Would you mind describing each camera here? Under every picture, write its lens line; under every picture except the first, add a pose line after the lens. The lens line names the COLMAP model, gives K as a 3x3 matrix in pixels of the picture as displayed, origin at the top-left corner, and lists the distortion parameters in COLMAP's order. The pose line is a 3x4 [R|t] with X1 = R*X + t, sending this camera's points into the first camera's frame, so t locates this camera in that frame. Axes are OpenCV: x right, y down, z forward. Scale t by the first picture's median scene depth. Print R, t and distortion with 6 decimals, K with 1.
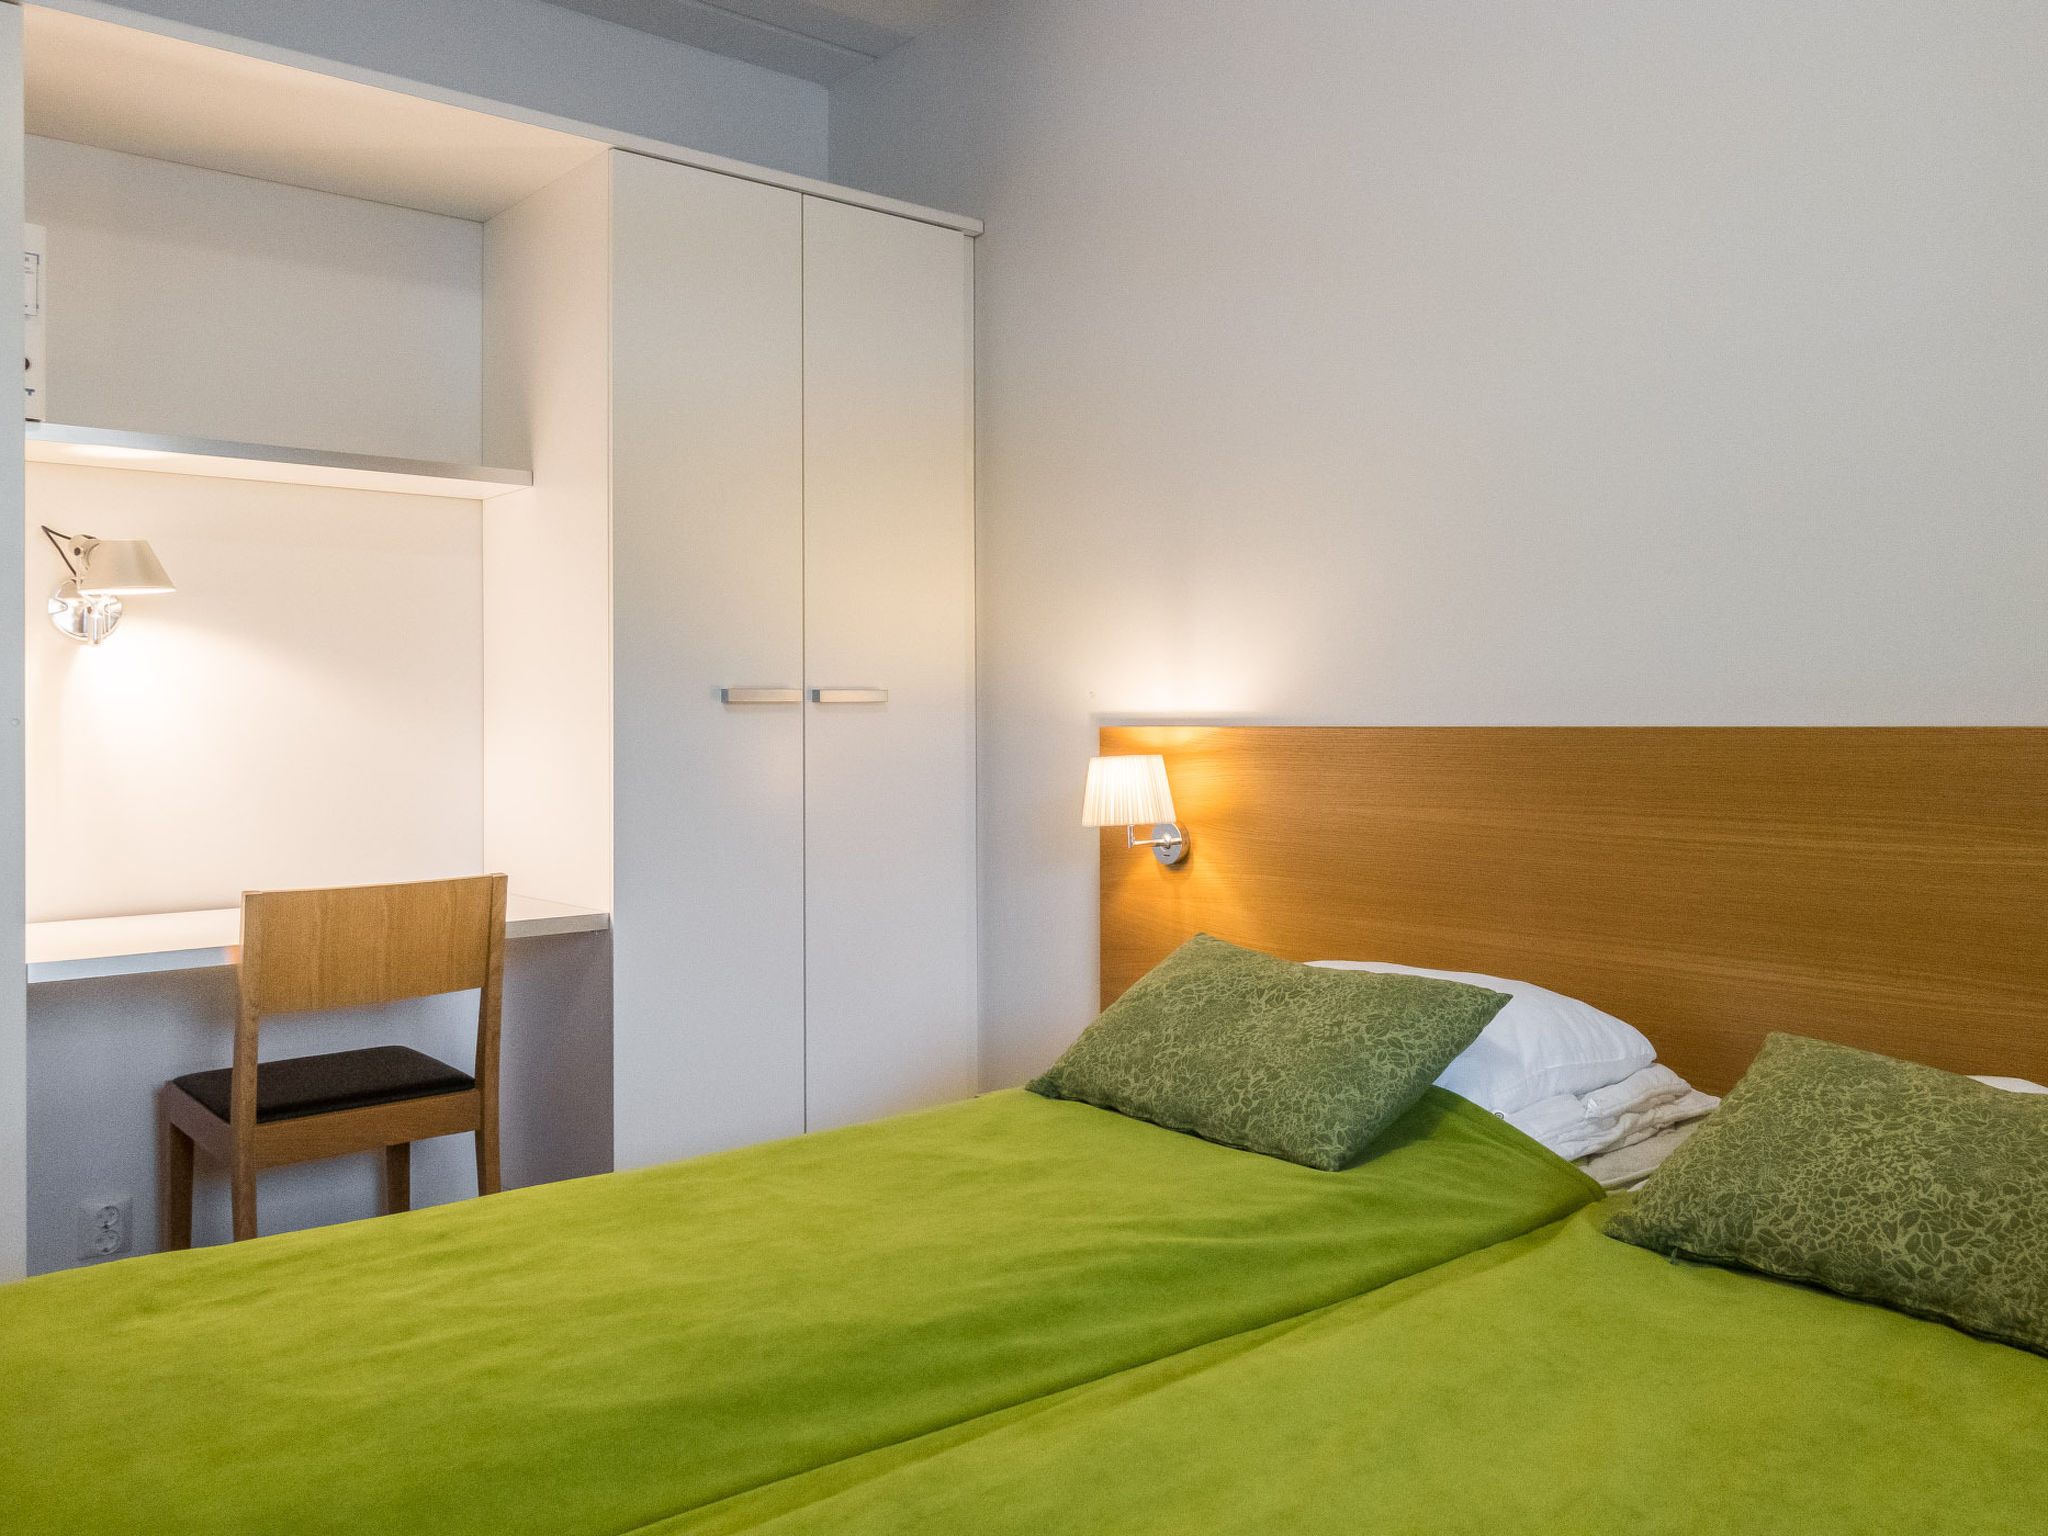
lens RADIAL K [[1608.0, 0, 1026.2], [0, 1608.0, 731.7], [0, 0, 1]] dist [0.007778, -0.000806]
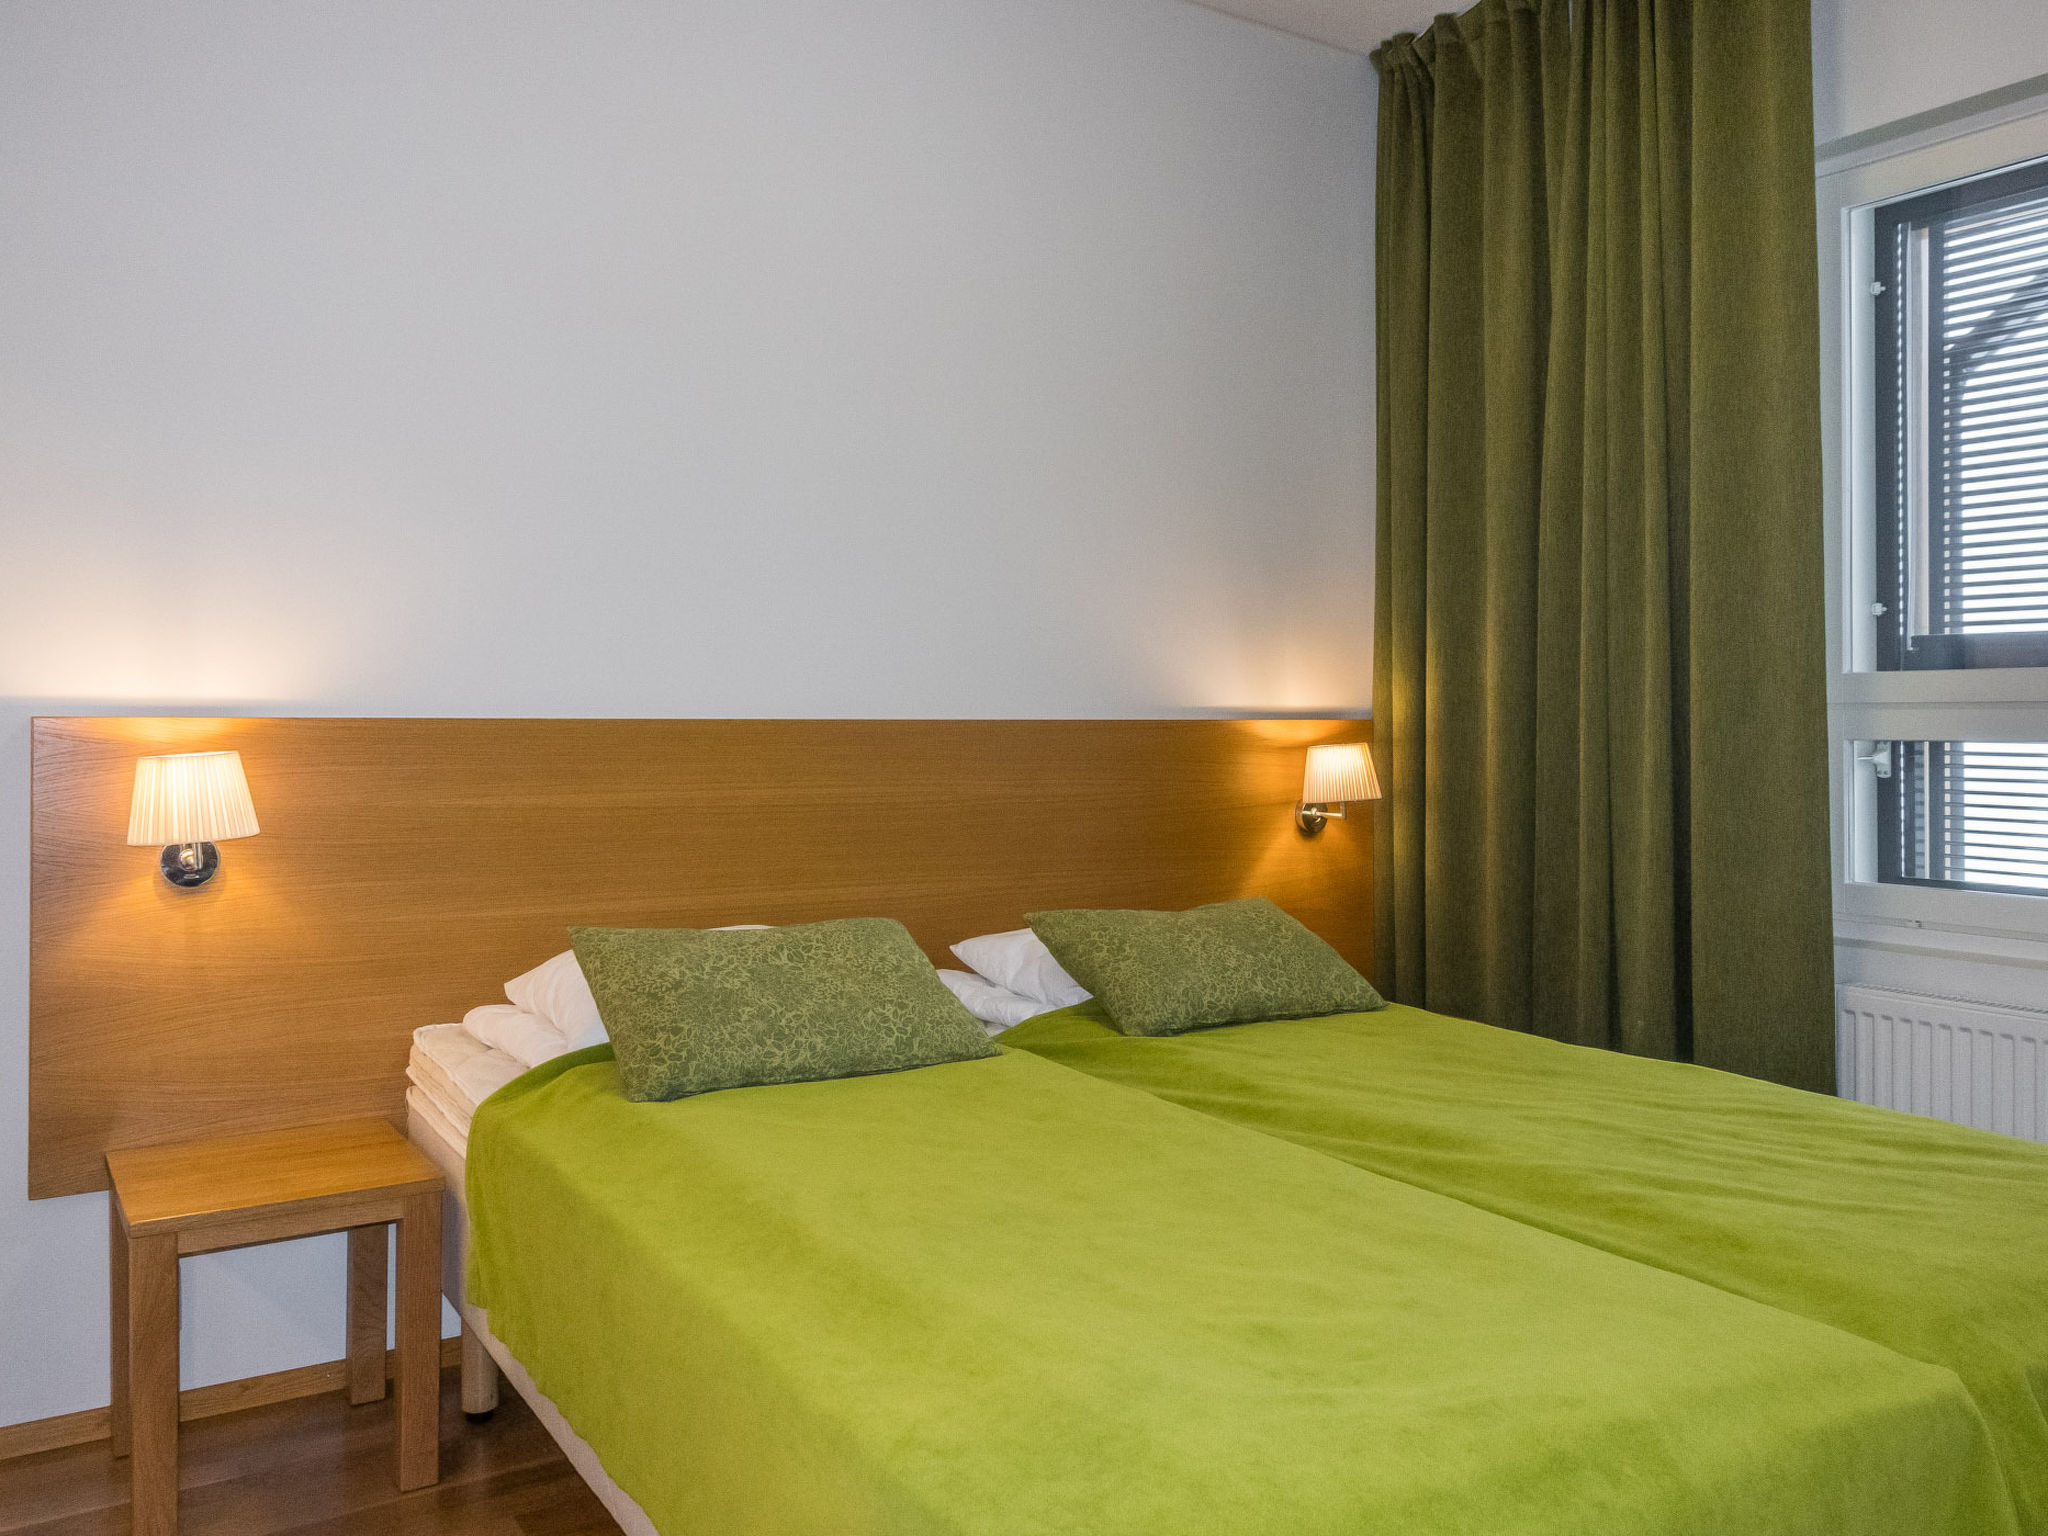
lens RADIAL K [[1608.0, 0, 1026.2], [0, 1608.0, 731.7], [0, 0, 1]] dist [0.007778, -0.000806]
pose [[0.143002, -0.002338, 0.989720, -0.986838], [0.005222, 0.999985, 0.001607, 0.008843], [-0.989709, 0.004939, 0.143013, 0.715102]]
